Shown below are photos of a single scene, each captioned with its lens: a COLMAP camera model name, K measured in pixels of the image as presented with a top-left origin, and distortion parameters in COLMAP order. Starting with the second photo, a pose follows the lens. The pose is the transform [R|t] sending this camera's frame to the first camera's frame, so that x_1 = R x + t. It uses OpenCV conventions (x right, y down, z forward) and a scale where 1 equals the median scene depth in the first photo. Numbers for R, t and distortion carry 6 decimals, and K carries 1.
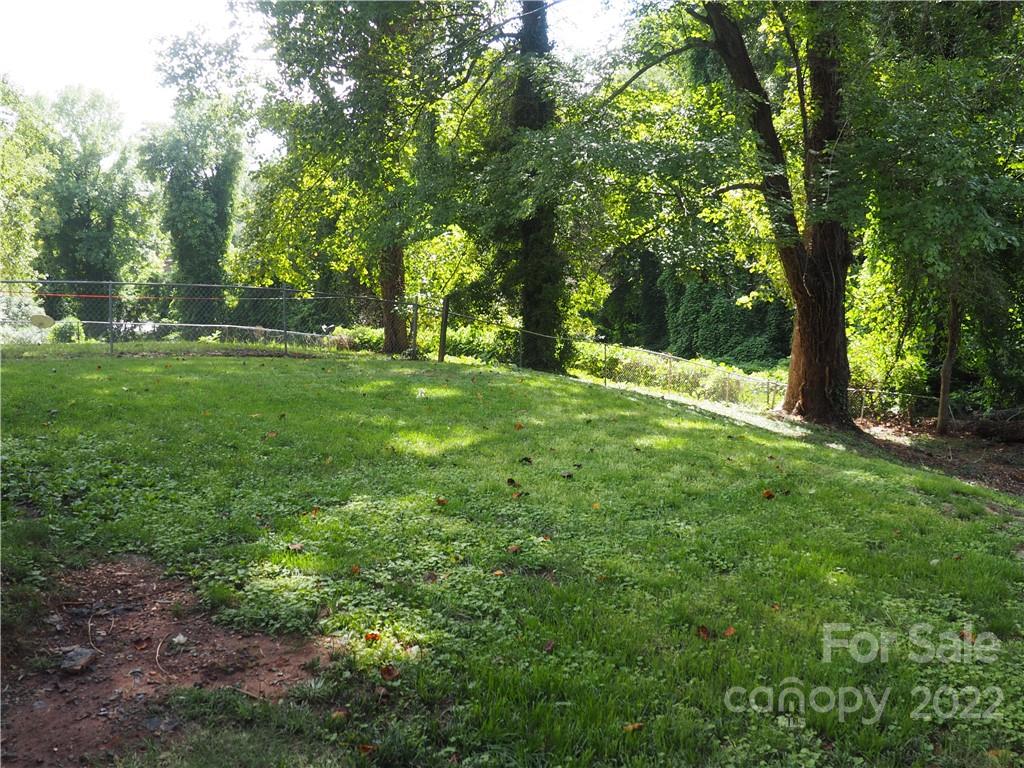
lens RADIAL K [[853.3, 0, 502.6], [0, 853.3, 392.5], [0, 0, 1]] dist [-0.065198, 0.024420]
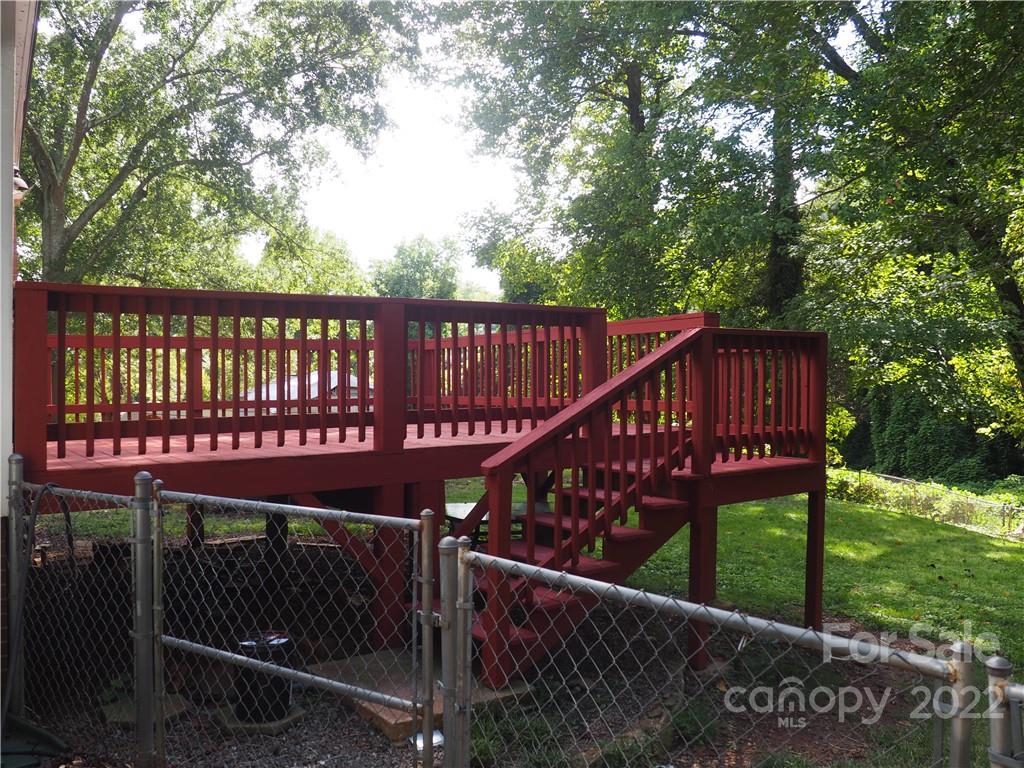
lens RADIAL K [[853.3, 0, 518.5], [0, 853.3, 389.7], [0, 0, 1]] dist [-0.065198, 0.024420]
pose [[0.983761, -0.004582, -0.179425, -0.091668], [-0.019981, 0.990665, -0.134850, -0.002566], [0.178368, 0.136245, 0.974486, -0.144578]]
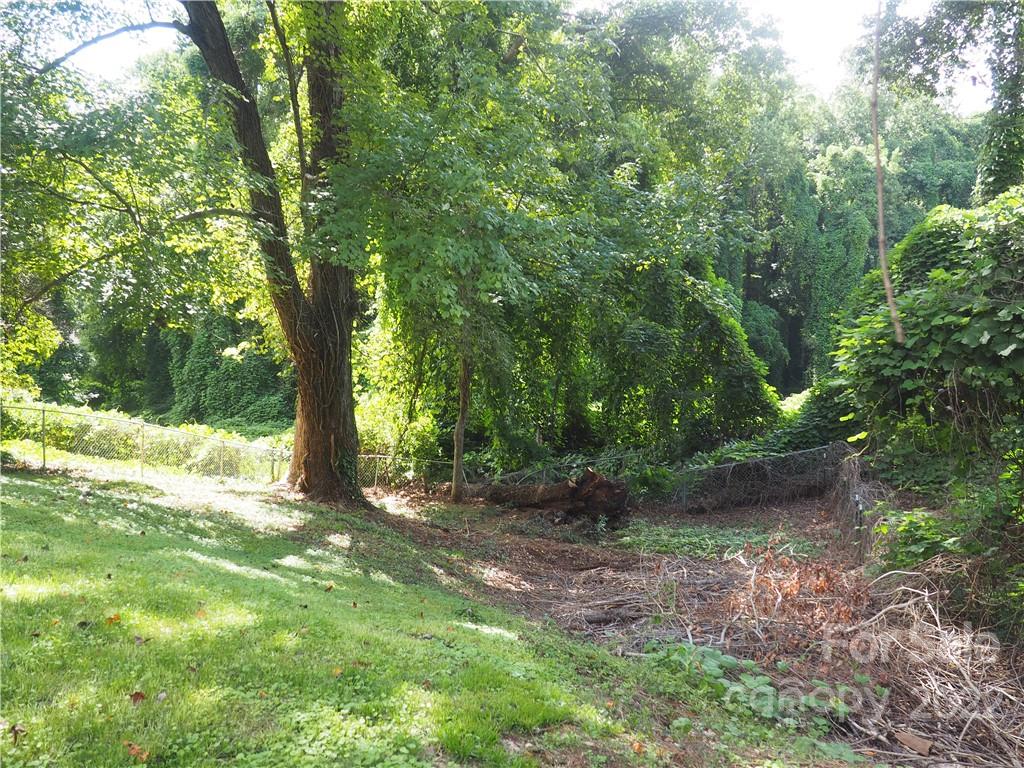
lens RADIAL K [[853.3, 0, 509.9], [0, 853.3, 386.9], [0, 0, 1]] dist [-0.065198, 0.024420]
pose [[0.850886, 0.004601, 0.525331, 0.067995], [0.034053, 0.997376, -0.063891, -0.013299], [-0.524246, 0.072253, 0.848496, 0.140391]]
